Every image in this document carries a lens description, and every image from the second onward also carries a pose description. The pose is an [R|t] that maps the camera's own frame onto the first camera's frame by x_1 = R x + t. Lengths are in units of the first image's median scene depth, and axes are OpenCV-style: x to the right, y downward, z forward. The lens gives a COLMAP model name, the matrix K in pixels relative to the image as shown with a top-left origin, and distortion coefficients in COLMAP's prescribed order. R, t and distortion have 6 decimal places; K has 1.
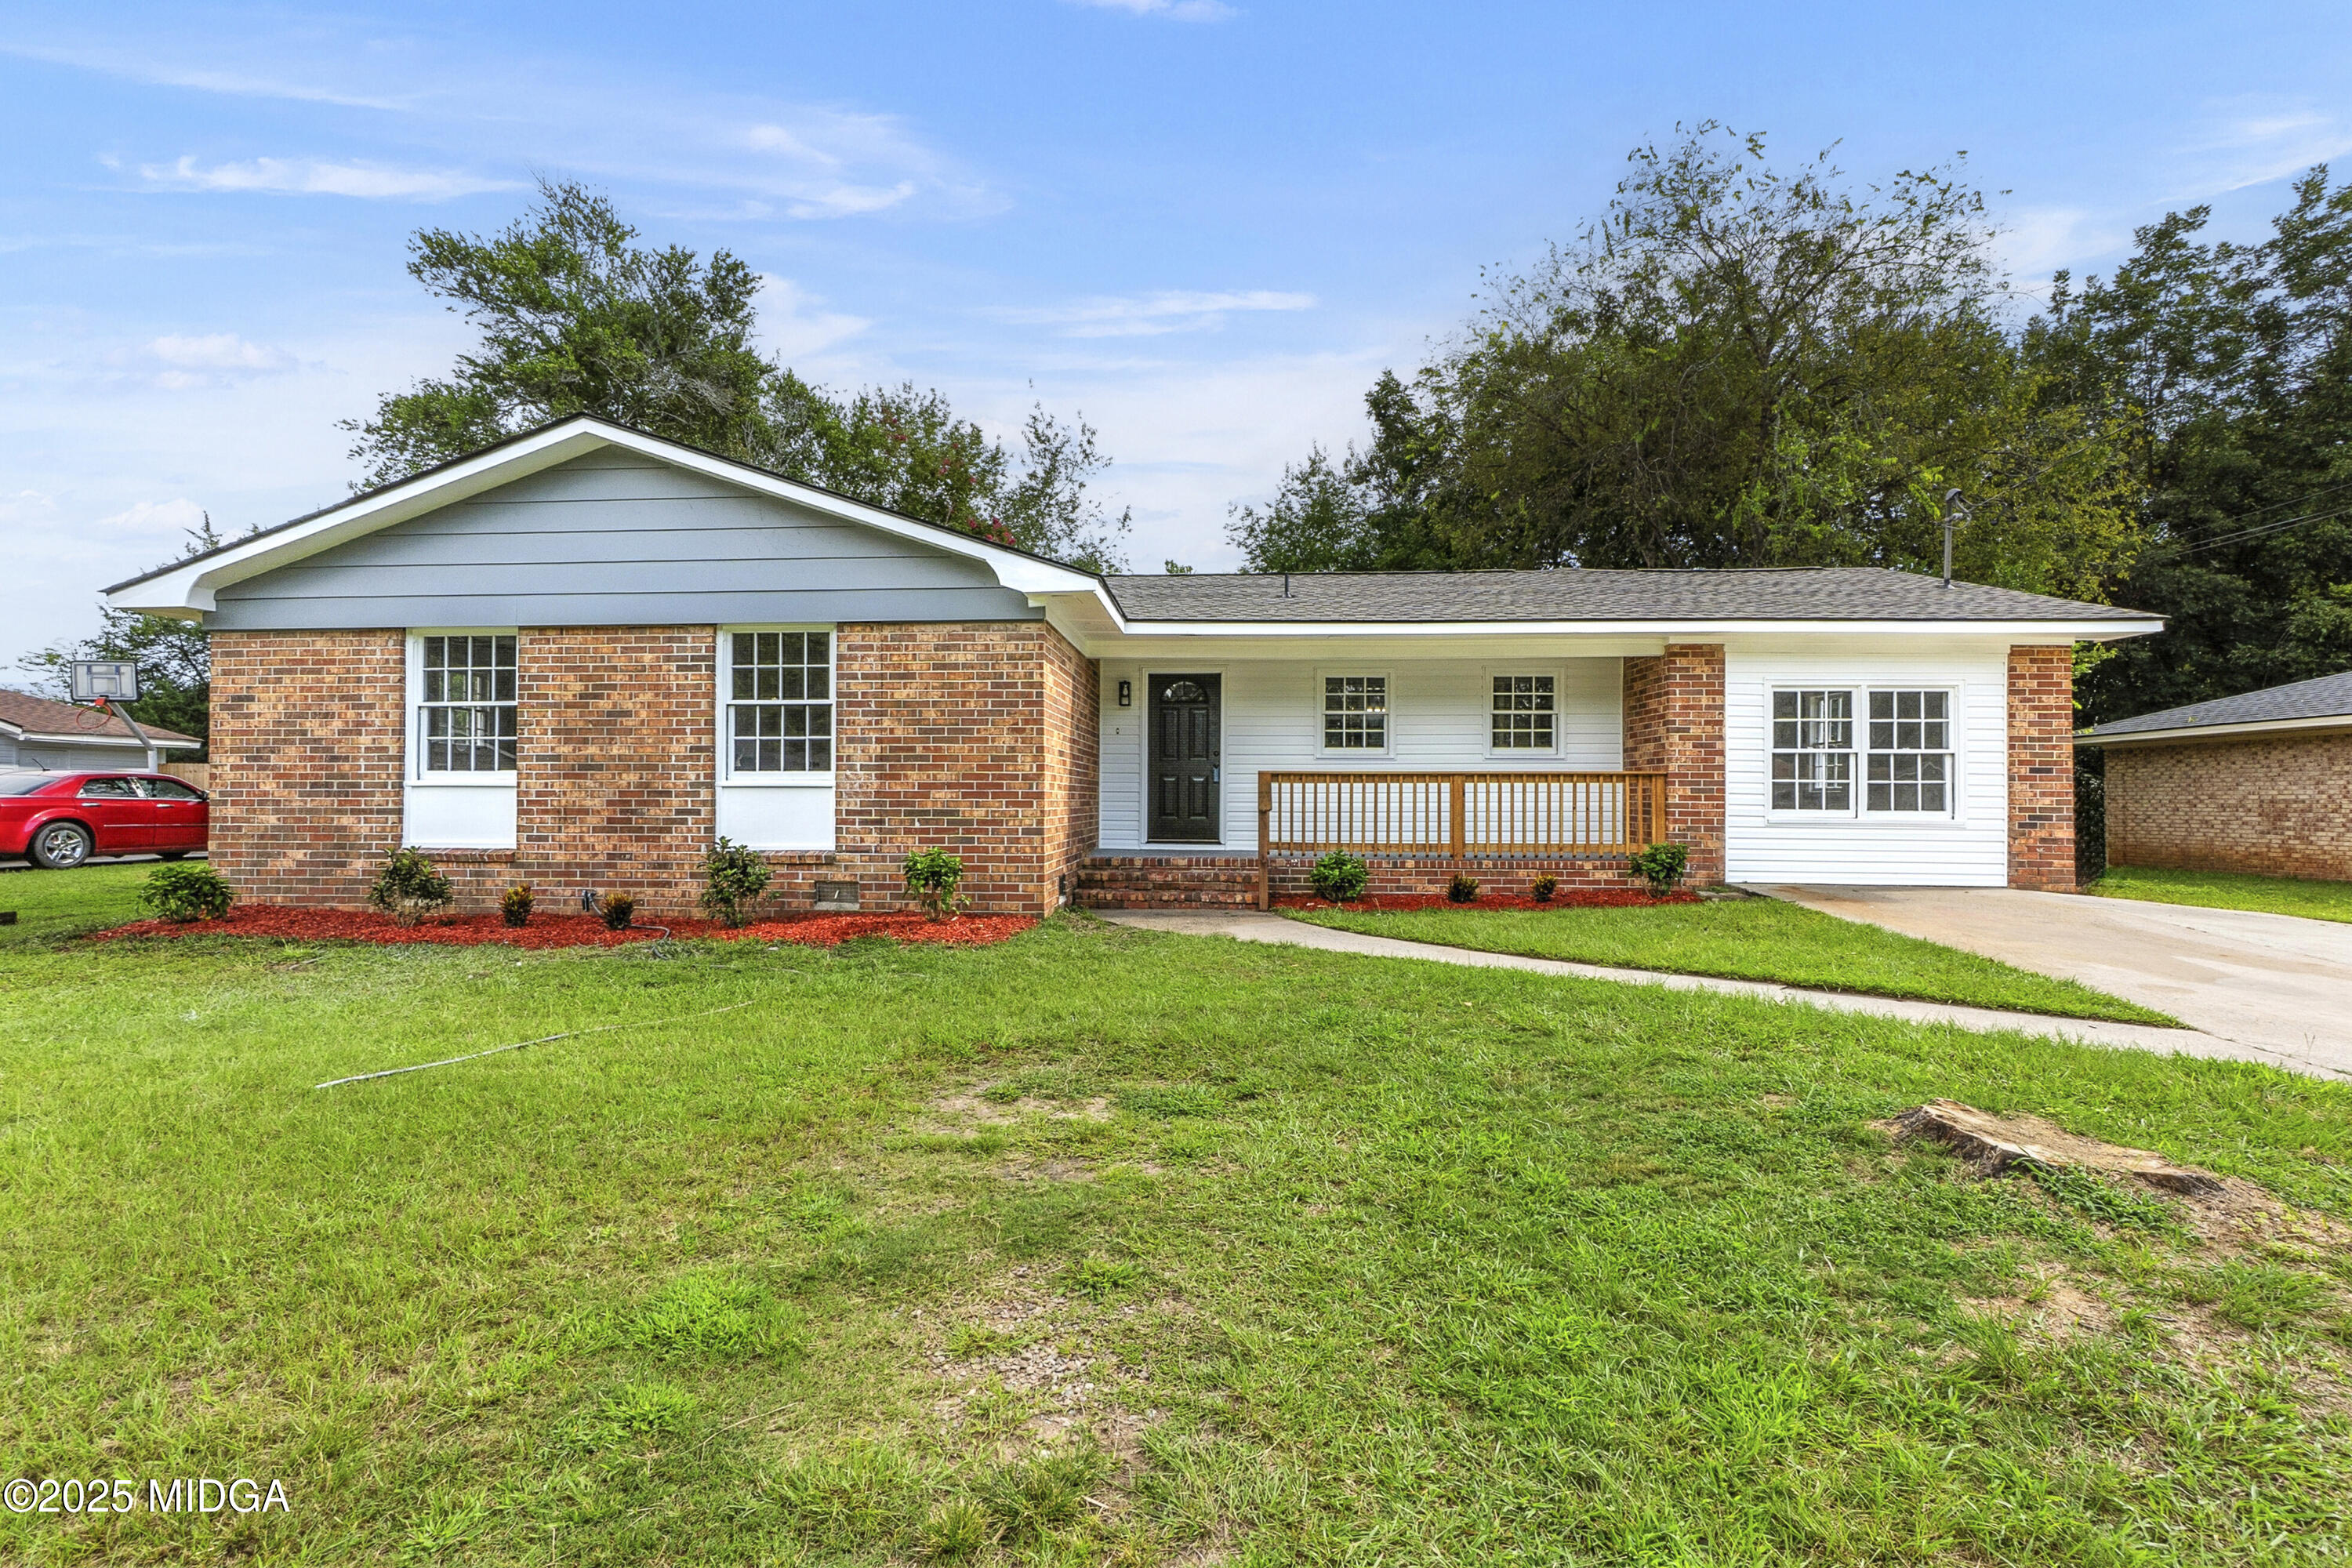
lens RADIAL K [[1030.4, 0, 1173.3], [0, 1030.4, 801.8], [0, 0, 1]] dist [-0.005458, 0.001913]
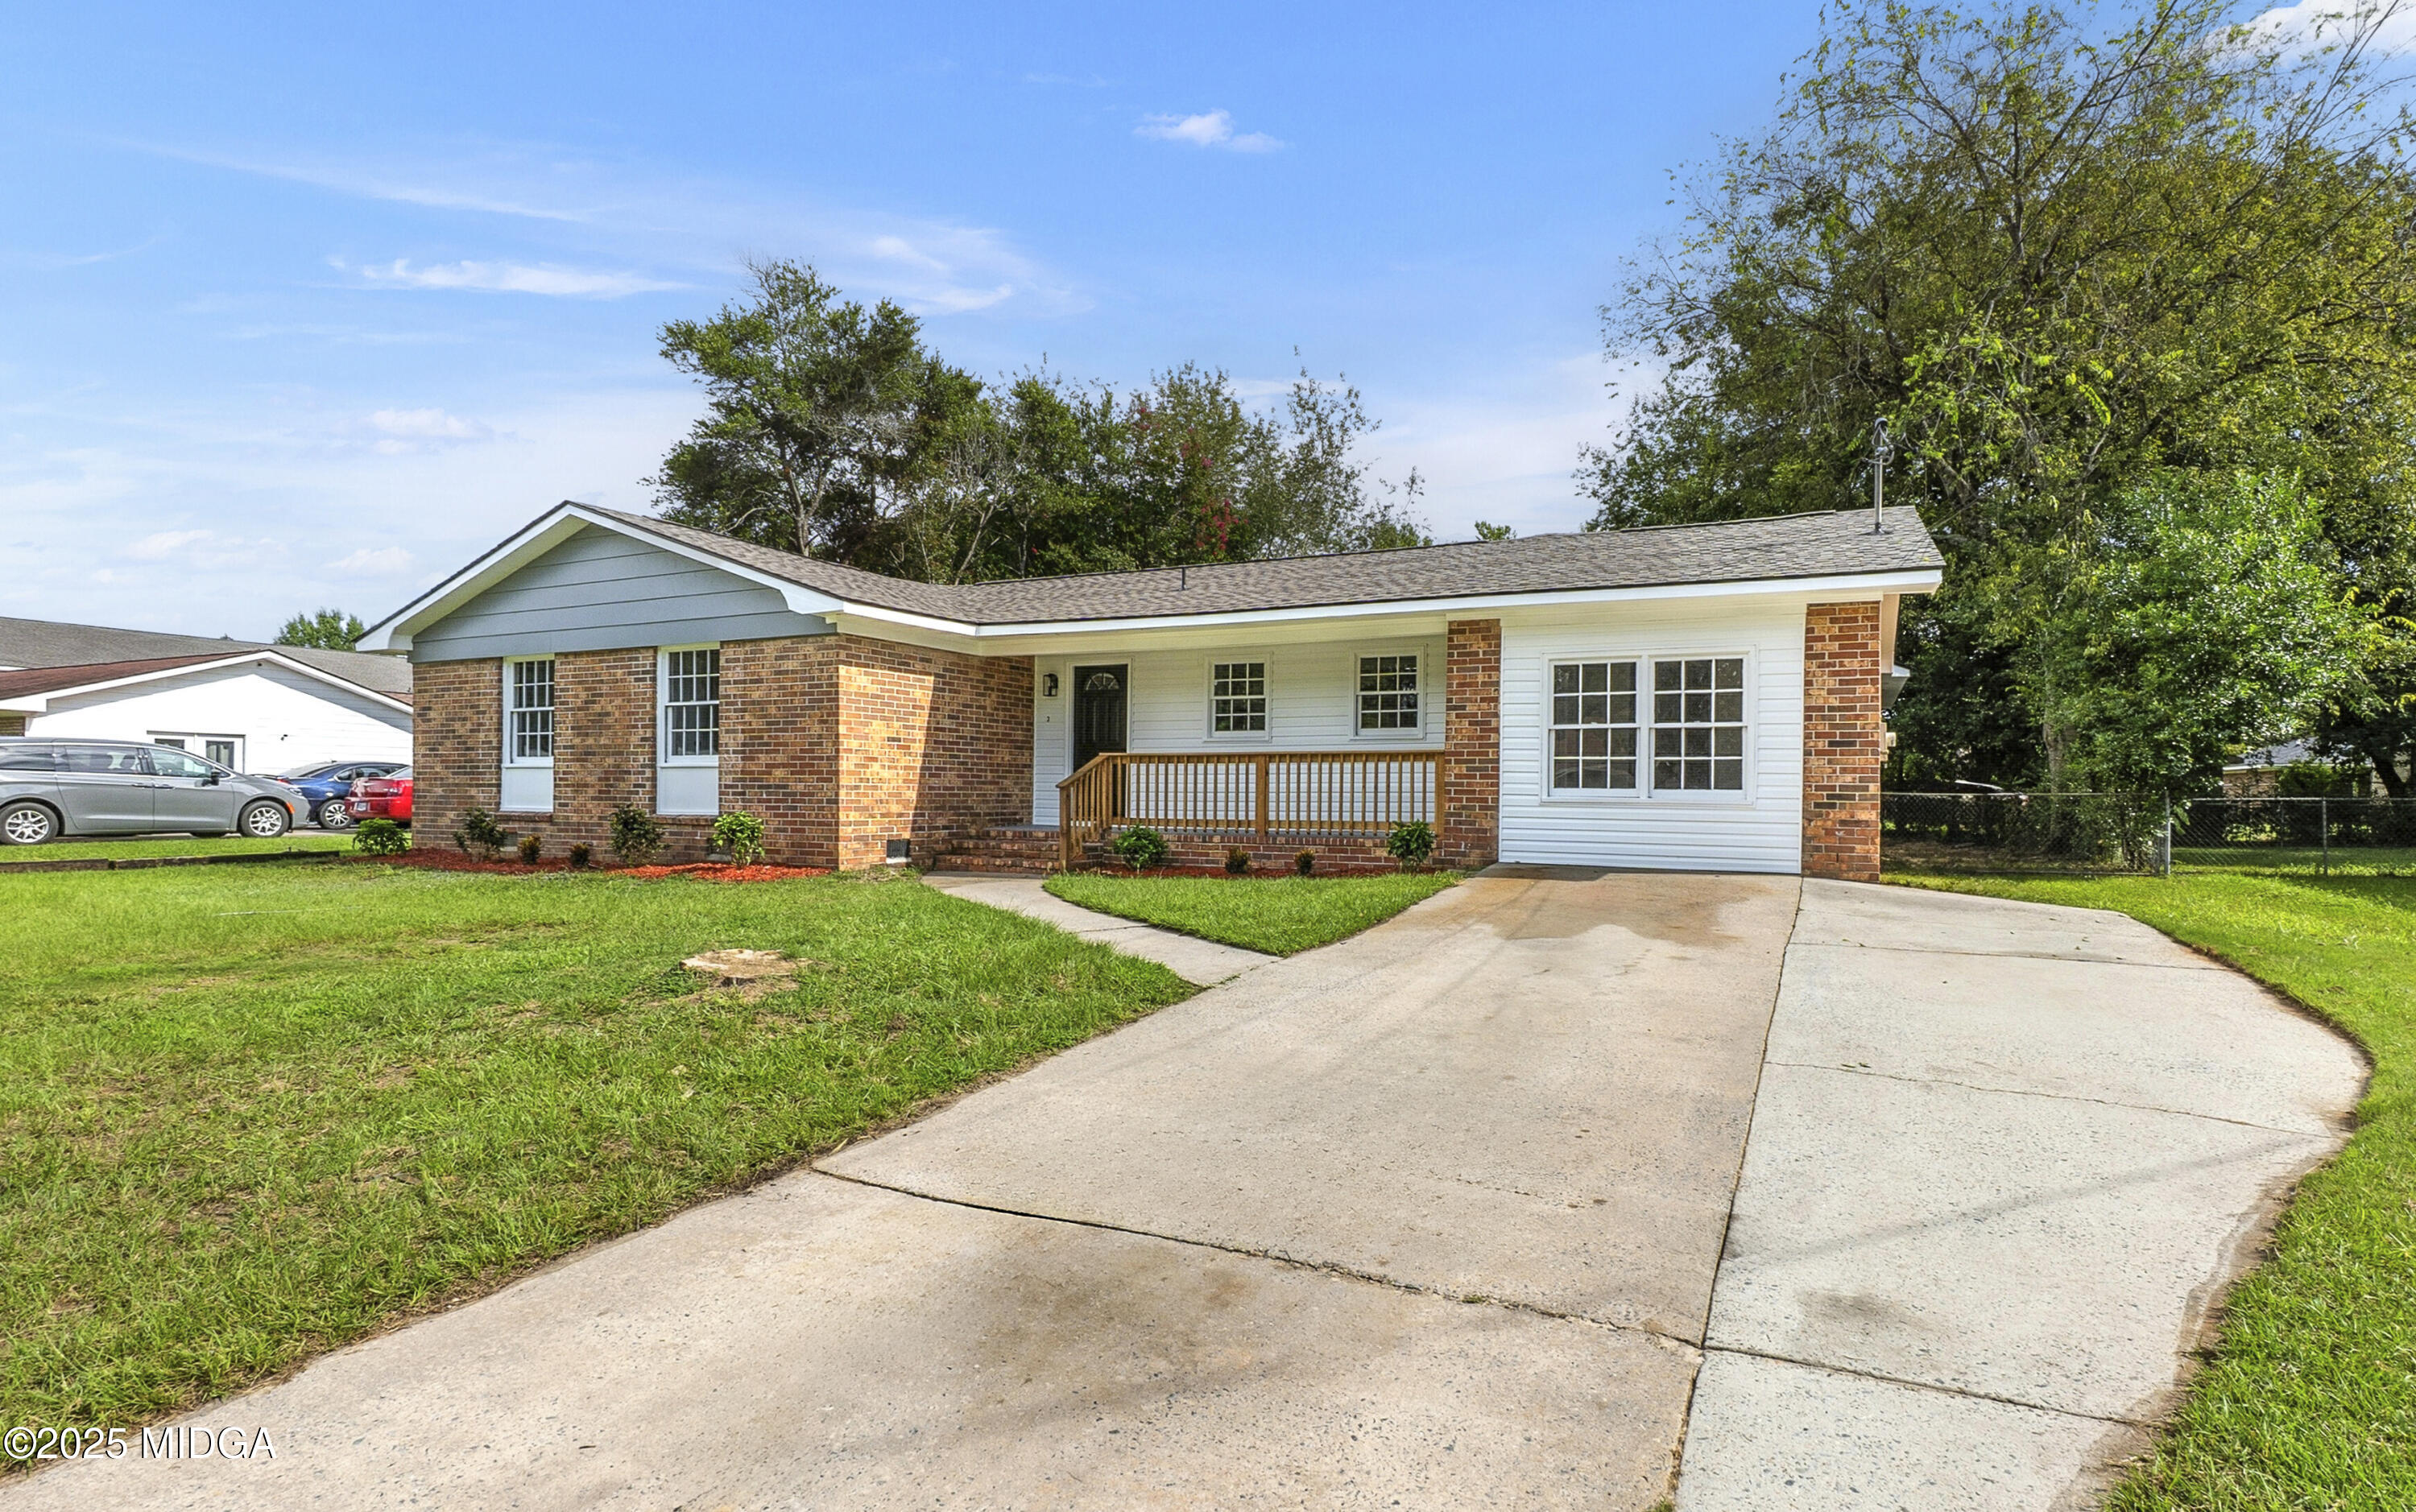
lens RADIAL K [[1230.5, 0, 1268.0], [0, 1230.5, 812.1], [0, 0, 1]] dist [0.001615, -0.000517]
pose [[0.927681, 0.009029, -0.373264, 0.772673], [-0.006030, 0.999939, 0.009201, 0.021117], [0.373325, -0.006285, 0.927680, -0.168061]]
